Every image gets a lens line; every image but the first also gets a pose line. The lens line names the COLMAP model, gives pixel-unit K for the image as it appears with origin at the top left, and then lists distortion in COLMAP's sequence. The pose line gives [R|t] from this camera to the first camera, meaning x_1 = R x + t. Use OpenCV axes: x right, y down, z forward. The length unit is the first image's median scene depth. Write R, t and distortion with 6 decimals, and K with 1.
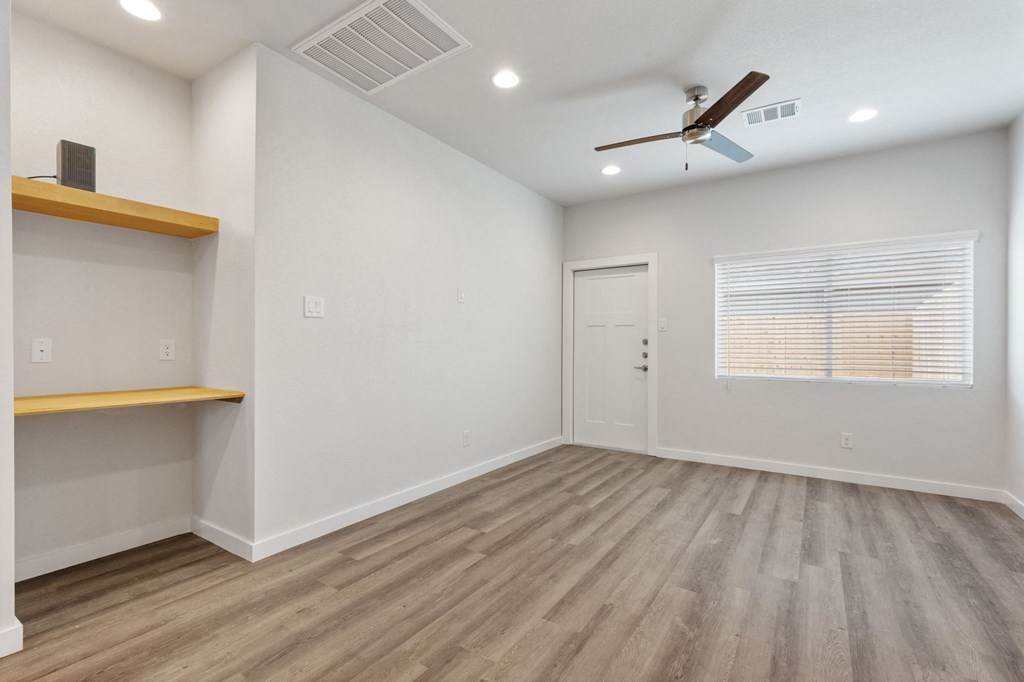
lens RADIAL K [[466.4, 0, 509.9], [0, 466.4, 338.2], [0, 0, 1]] dist [-0.001301, 0.001242]
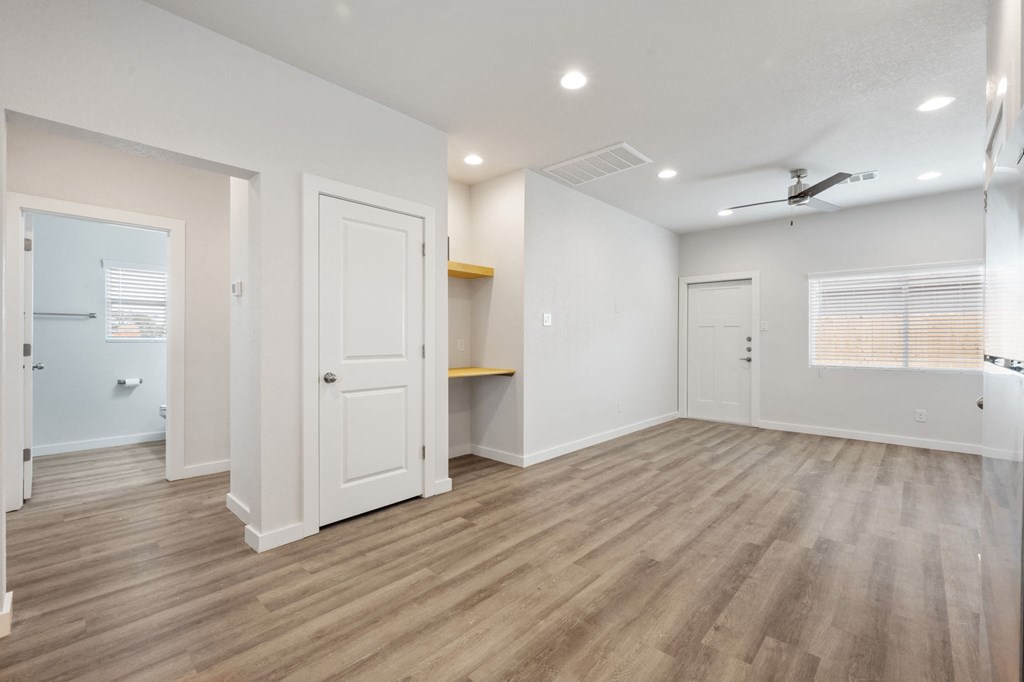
lens RADIAL K [[441.2, 0, 511.9], [0, 441.2, 334.6], [0, 0, 1]] dist [-0.005122, 0.001666]
pose [[0.987034, -0.001968, -0.160501, -0.274964], [0.002683, 0.999987, 0.004238, -0.019630], [0.160491, -0.004614, 0.987027, -0.526781]]
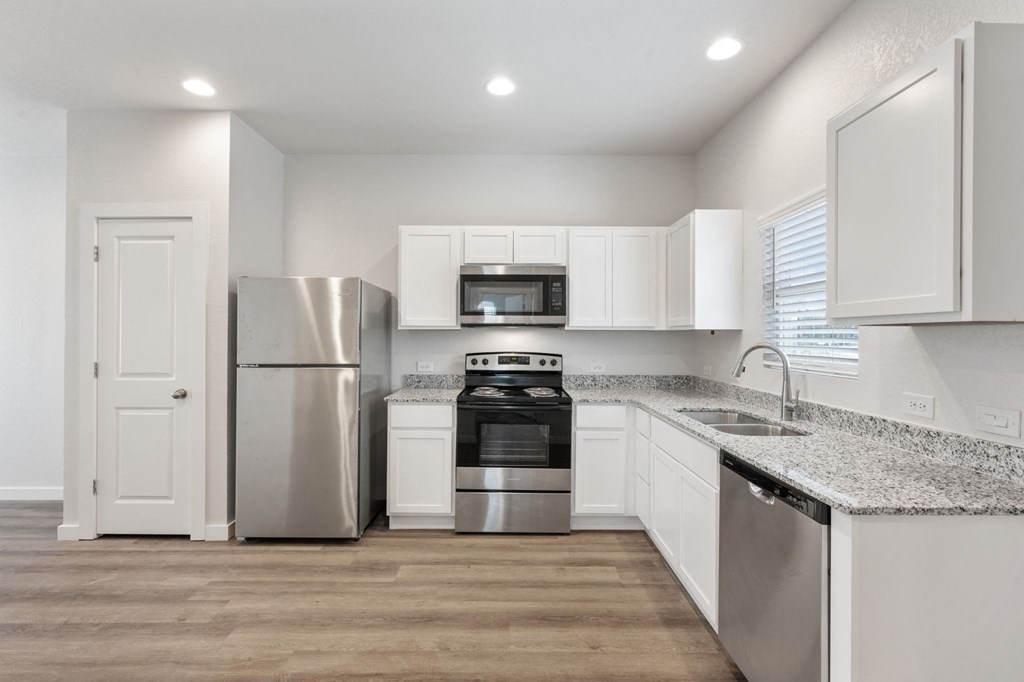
lens RADIAL K [[466.4, 0, 508.9], [0, 466.4, 332.4], [0, 0, 1]] dist [-0.001301, 0.001242]
pose [[-0.551714, 0.003420, 0.834026, -0.980868], [-0.015748, 0.999771, -0.014517, -0.056162], [-0.833885, -0.021144, -0.551534, 0.100542]]
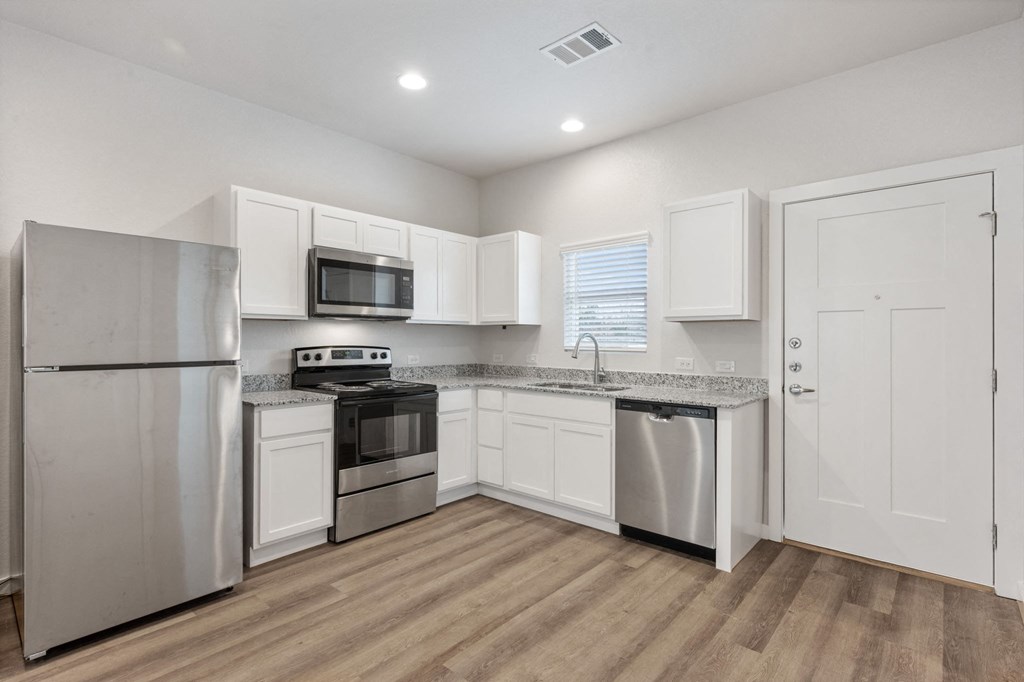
lens RADIAL K [[495.1, 0, 511.5], [0, 495.1, 339.0], [0, 0, 1]] dist [-0.000951, 0.003279]
pose [[-0.990197, -0.000889, 0.139678, -0.538037], [-0.002972, 0.999887, -0.014706, -0.022895], [-0.139650, -0.014977, -0.990088, 0.567946]]
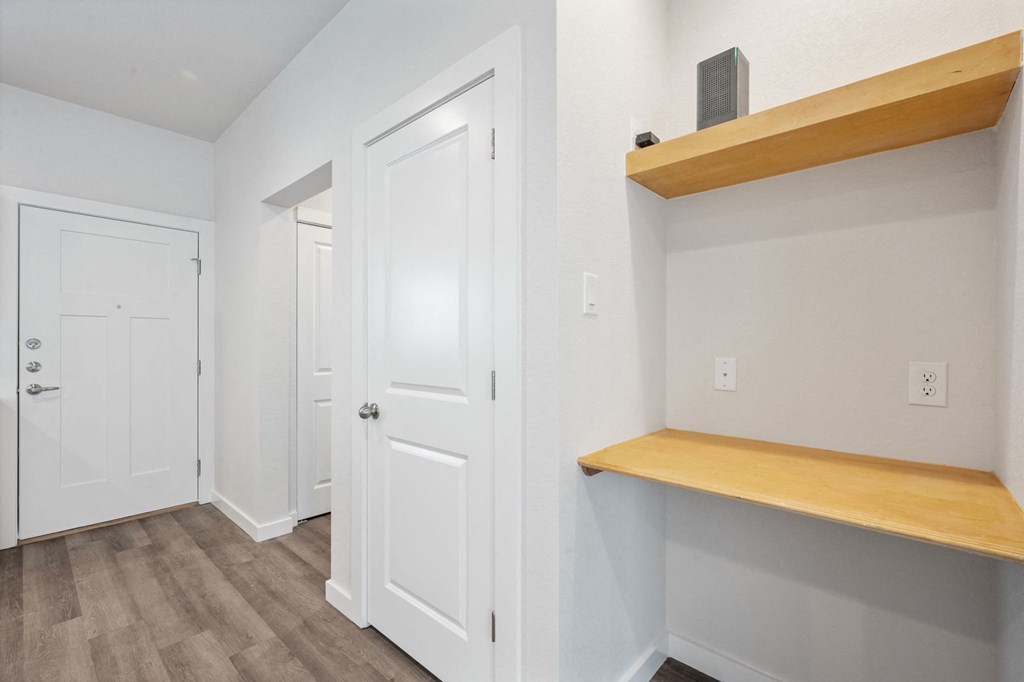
lens RADIAL K [[441.2, 0, 510.4], [0, 441.2, 347.2], [0, 0, 1]] dist [-0.005122, 0.001666]
pose [[-0.152070, 0.001676, -0.988368, -0.217584], [0.009911, 0.999951, 0.000170, -0.014252], [0.988320, -0.009769, -0.152079, 0.607382]]
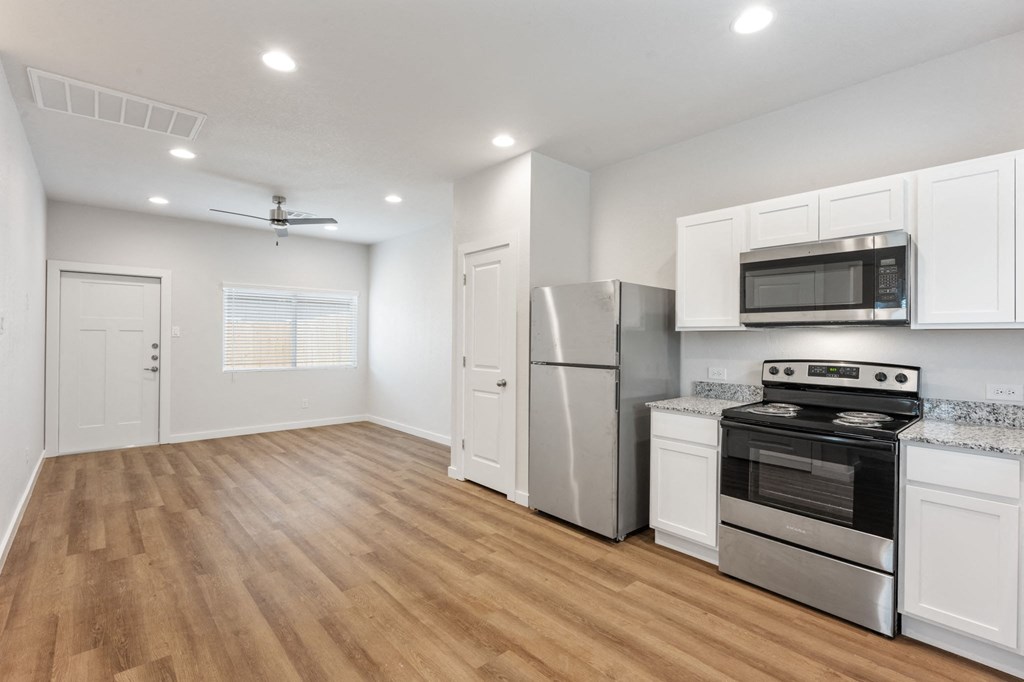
lens RADIAL K [[466.4, 0, 506.4], [0, 466.4, 340.1], [0, 0, 1]] dist [-0.001301, 0.001242]
pose [[0.260189, -0.002028, 0.965556, -0.998189], [-0.019734, 0.999778, 0.007418, -0.056807], [-0.965356, -0.020985, 0.260091, -0.213324]]
